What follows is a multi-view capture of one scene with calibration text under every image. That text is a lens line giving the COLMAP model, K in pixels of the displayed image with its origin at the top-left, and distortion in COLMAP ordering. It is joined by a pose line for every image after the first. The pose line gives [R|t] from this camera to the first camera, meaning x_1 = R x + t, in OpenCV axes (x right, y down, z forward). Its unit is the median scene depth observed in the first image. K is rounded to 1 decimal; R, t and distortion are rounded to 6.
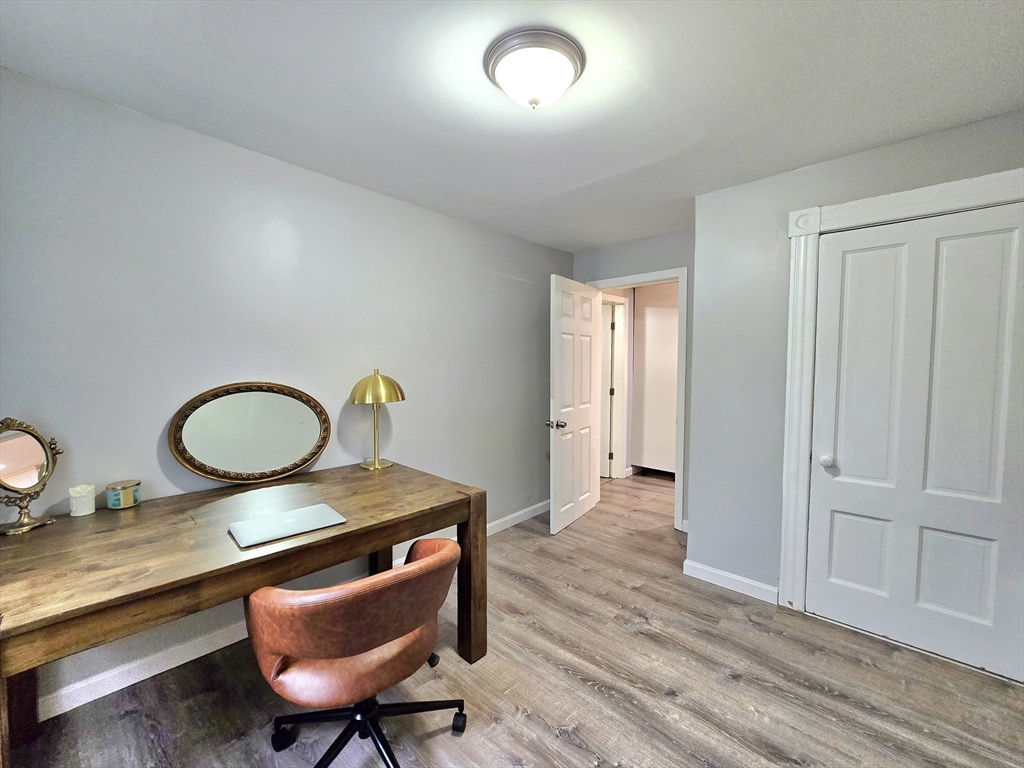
lens RADIAL K [[425.2, 0, 509.1], [0, 425.2, 383.6], [0, 0, 1]] dist [-0.001288, 0.000634]
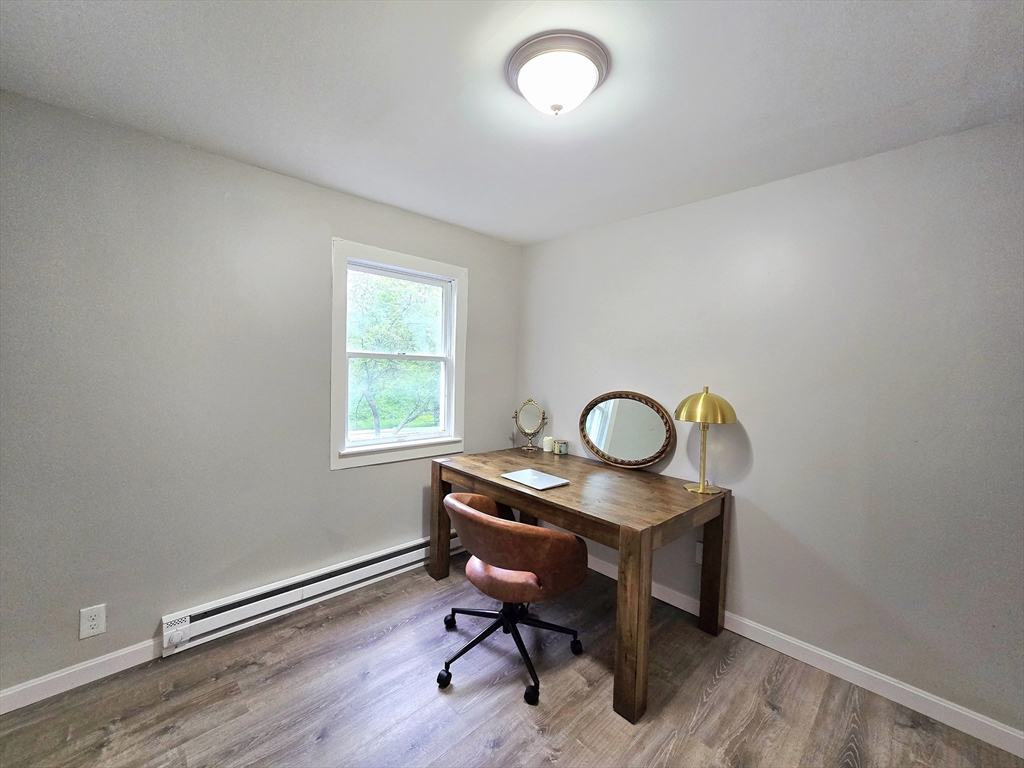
lens RADIAL K [[425.2, 0, 509.1], [0, 425.2, 387.4], [0, 0, 1]] dist [-0.001288, 0.000634]
pose [[-0.083775, 0.035465, -0.995853, 0.853477], [-0.071348, 0.996588, 0.041493, -0.051521], [0.993927, 0.074529, -0.080959, 0.842351]]
